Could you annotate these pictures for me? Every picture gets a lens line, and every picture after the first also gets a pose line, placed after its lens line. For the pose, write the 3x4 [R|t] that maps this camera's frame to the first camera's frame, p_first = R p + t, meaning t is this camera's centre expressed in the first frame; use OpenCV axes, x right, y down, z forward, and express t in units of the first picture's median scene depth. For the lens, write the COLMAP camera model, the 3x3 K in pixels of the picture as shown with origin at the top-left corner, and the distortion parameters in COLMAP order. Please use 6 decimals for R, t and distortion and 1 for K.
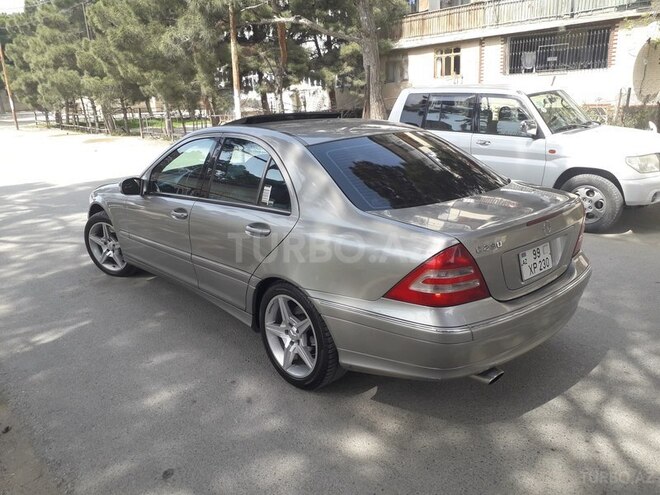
lens RADIAL K [[530.2, 0, 328.3], [0, 530.2, 250.3], [0, 0, 1]] dist [-0.001456, 0.001238]
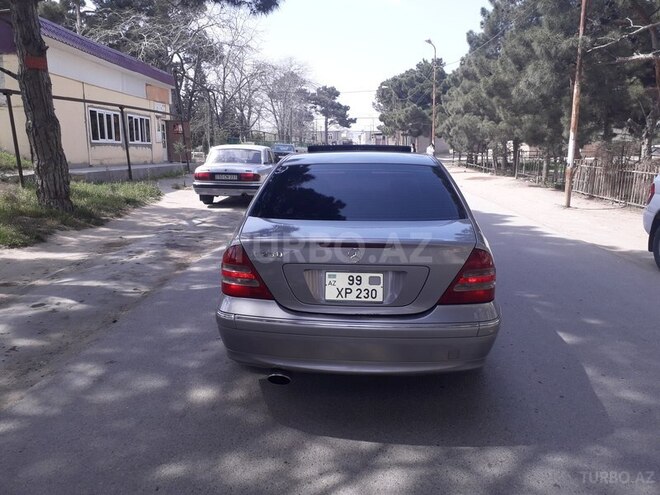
lens RADIAL K [[530.2, 0, 328.3], [0, 530.2, 250.3], [0, 0, 1]] dist [-0.001456, 0.001238]
pose [[0.692864, 0.163170, -0.702364, 0.194842], [-0.218436, 0.975787, 0.011210, -0.009249], [0.687187, 0.145655, 0.711729, 0.042620]]
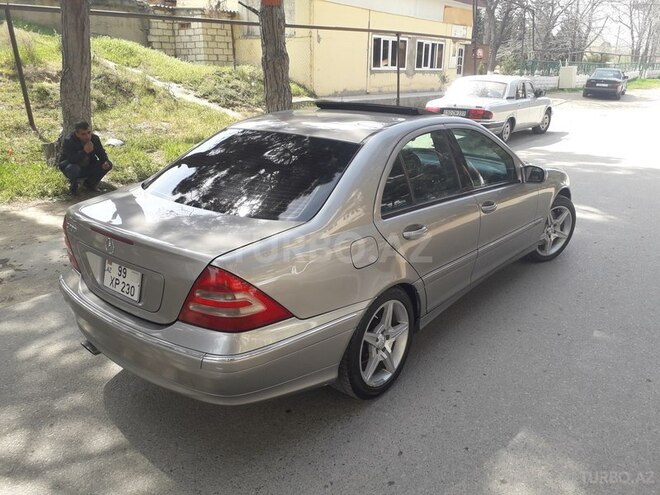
lens RADIAL K [[530.2, 0, 328.3], [0, 530.2, 250.3], [0, 0, 1]] dist [-0.001456, 0.001238]
pose [[0.154656, 0.345687, -0.925517, 0.236219], [-0.281814, 0.913305, 0.294034, -0.073354], [0.946923, 0.215349, 0.238668, 0.203778]]
